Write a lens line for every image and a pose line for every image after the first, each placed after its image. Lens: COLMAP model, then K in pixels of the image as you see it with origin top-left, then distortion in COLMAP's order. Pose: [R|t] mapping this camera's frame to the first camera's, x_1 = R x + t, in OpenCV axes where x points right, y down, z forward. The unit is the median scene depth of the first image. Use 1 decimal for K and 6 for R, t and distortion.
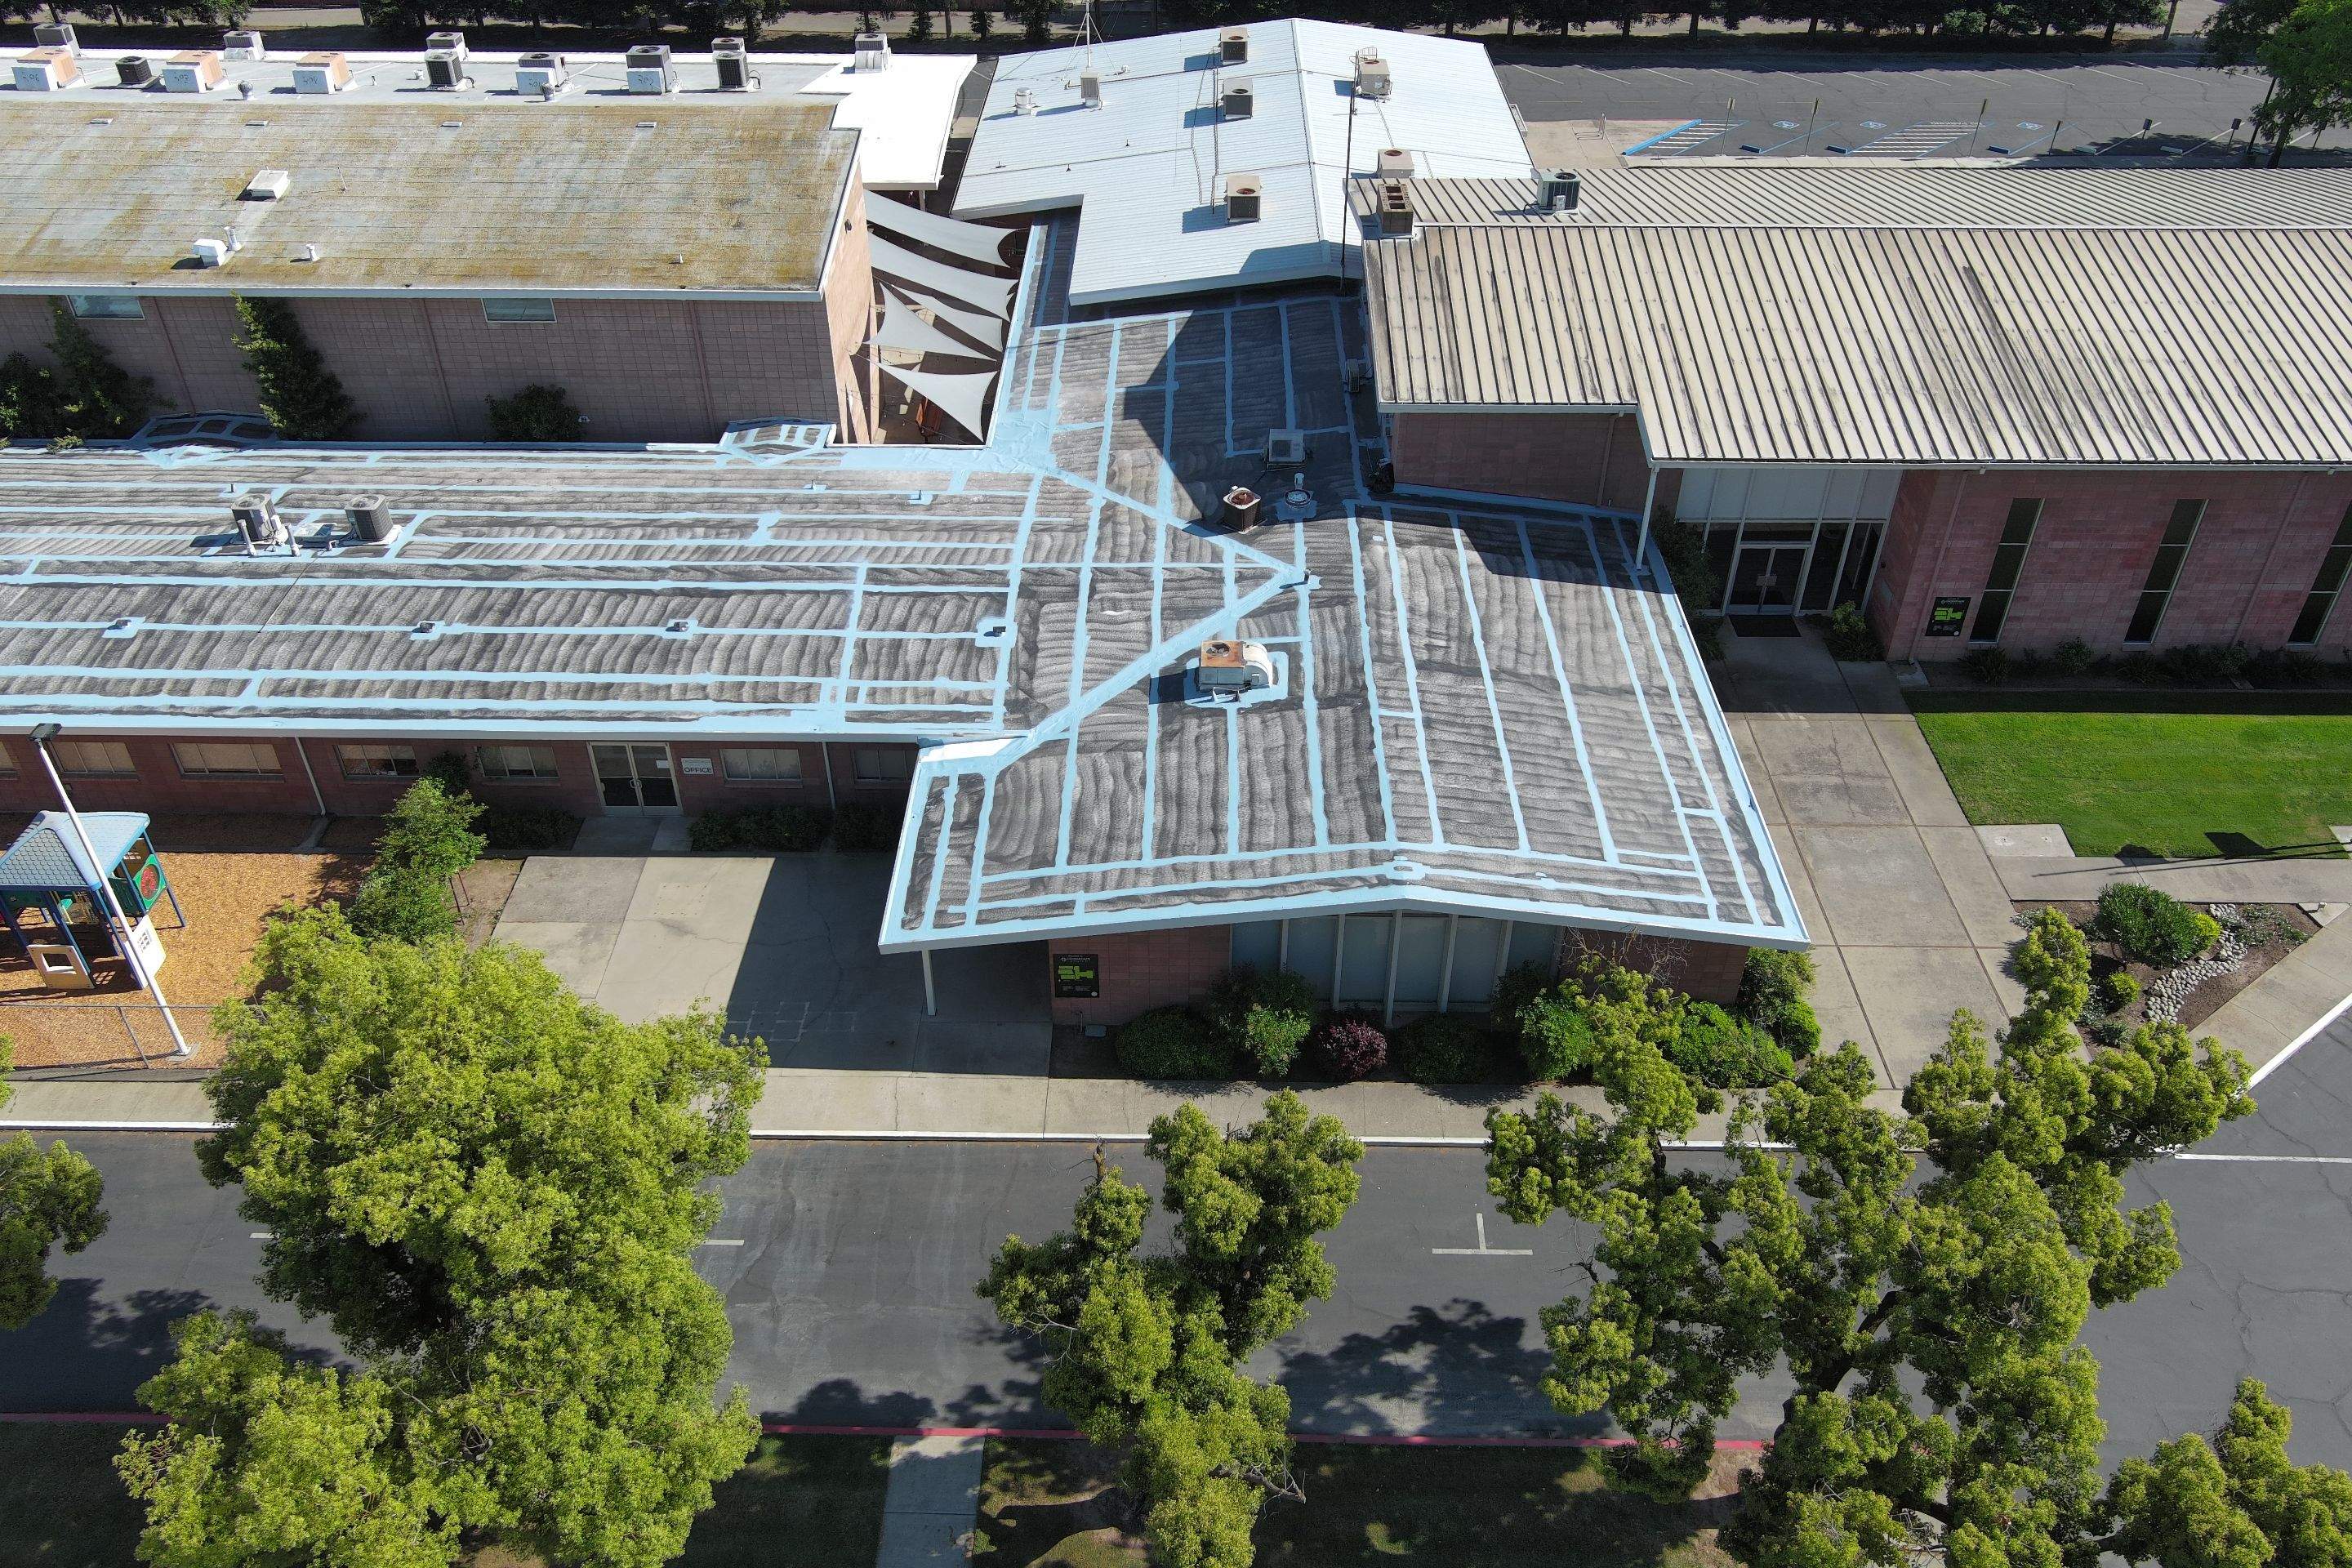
lens RADIAL K [[1817.8, 0, 1180.8], [0, 1817.8, 793.9], [0, 0, 1]] dist [0.029951, -0.036249]
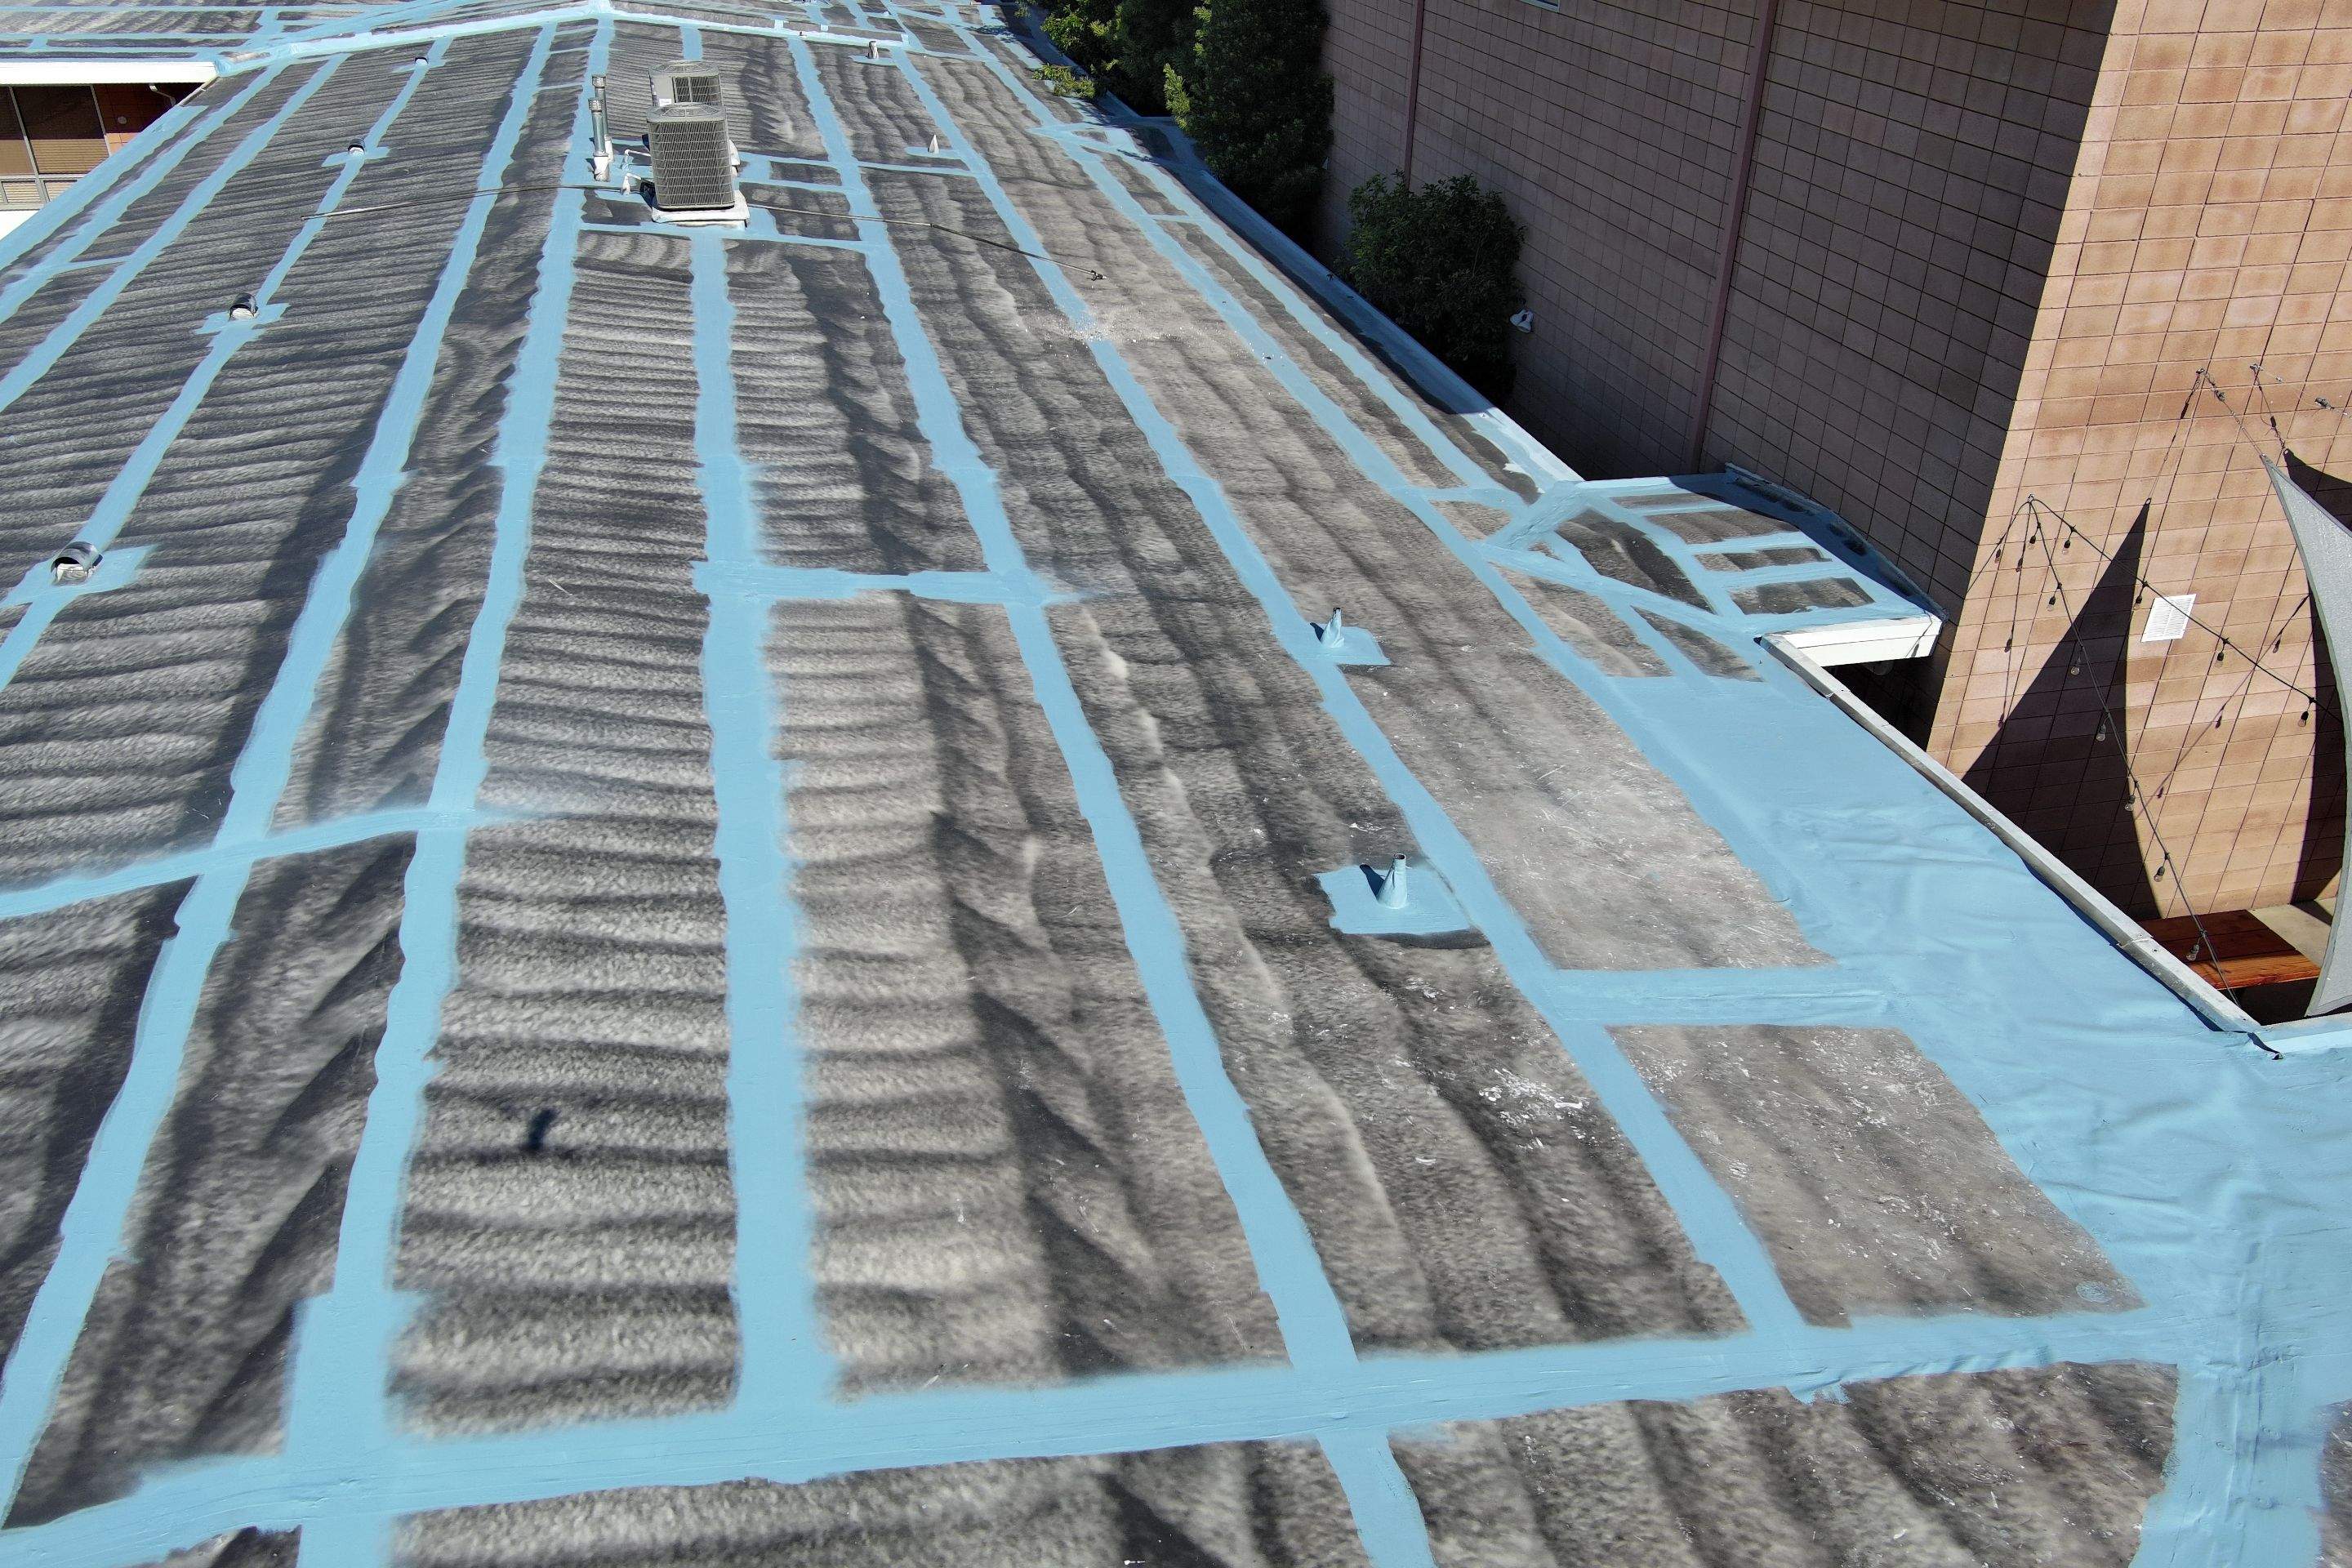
lens RADIAL K [[1817.8, 0, 1180.8], [0, 1817.8, 793.9], [0, 0, 1]] dist [0.029951, -0.036249]
pose [[0.247380, 0.488464, -0.836783, -0.001250], [-0.604569, 0.752700, 0.260651, -0.197387], [0.757166, 0.441413, 0.481513, 0.861188]]
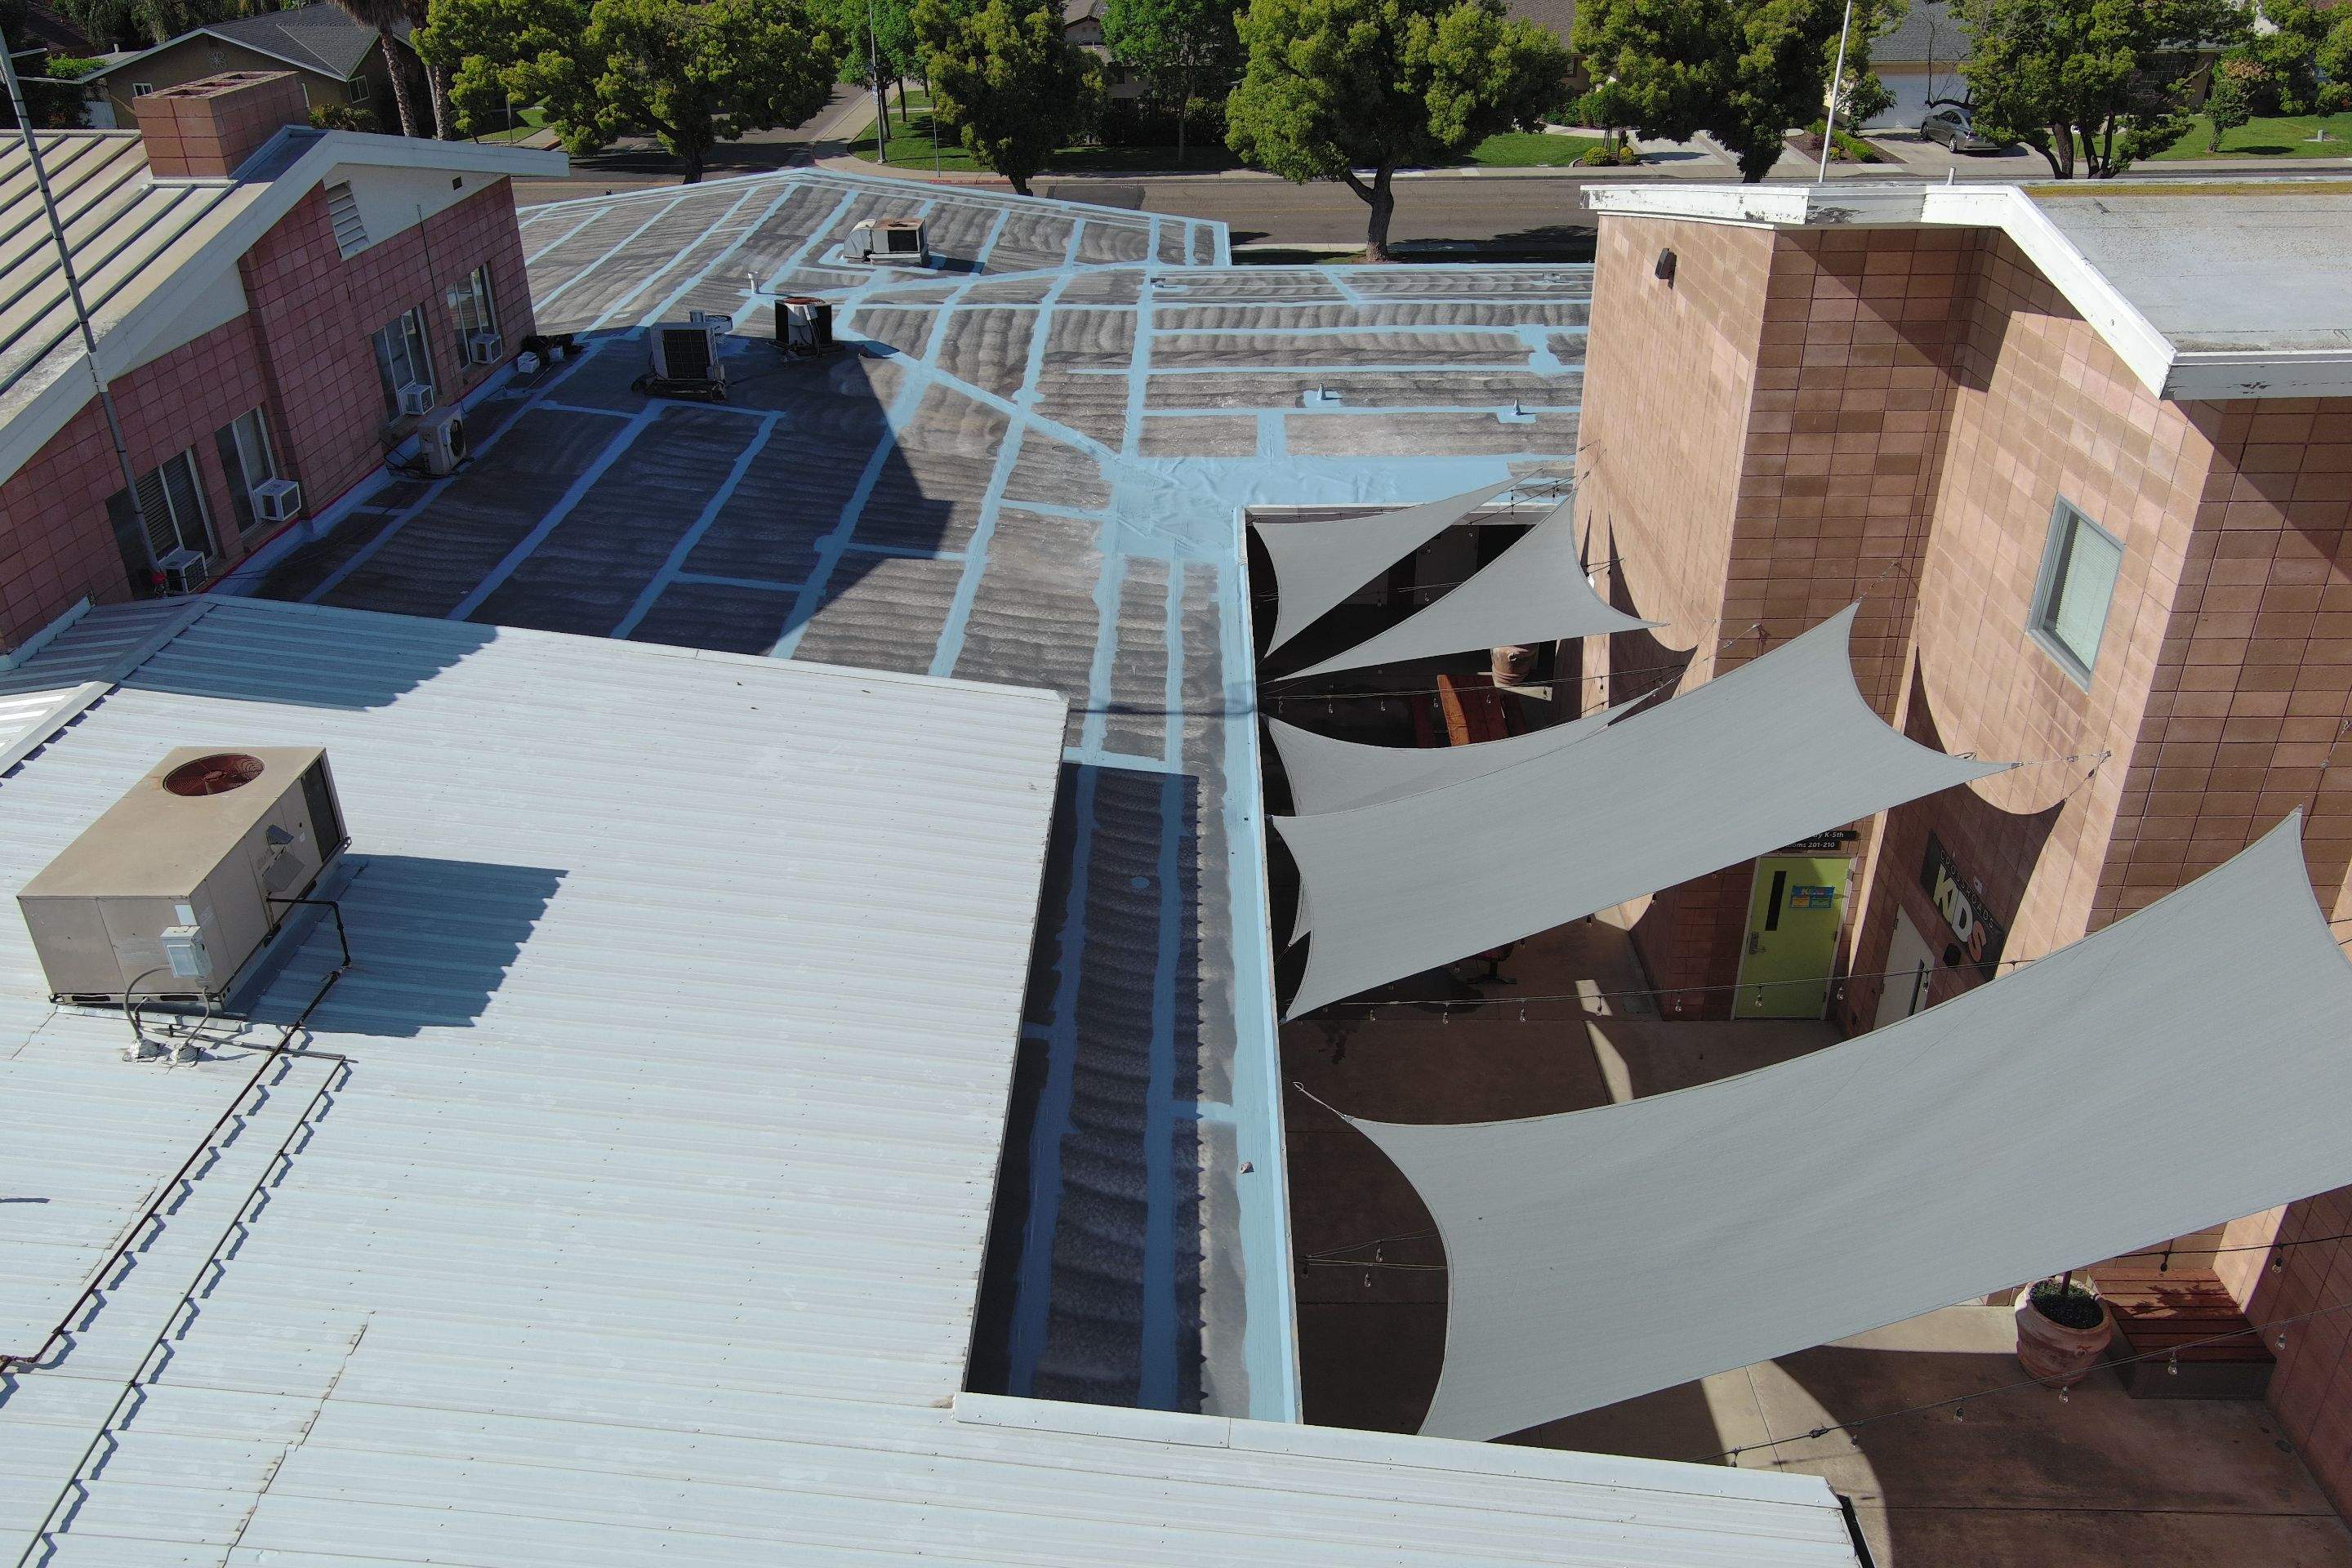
lens RADIAL K [[1817.8, 0, 1180.8], [0, 1817.8, 793.9], [0, 0, 1]] dist [0.029951, -0.036249]
pose [[-0.999987, 0.005017, 0.000538, -0.092928], [0.002558, 0.412151, 0.911112, -0.628624], [0.004349, 0.911102, -0.412159, 1.315668]]
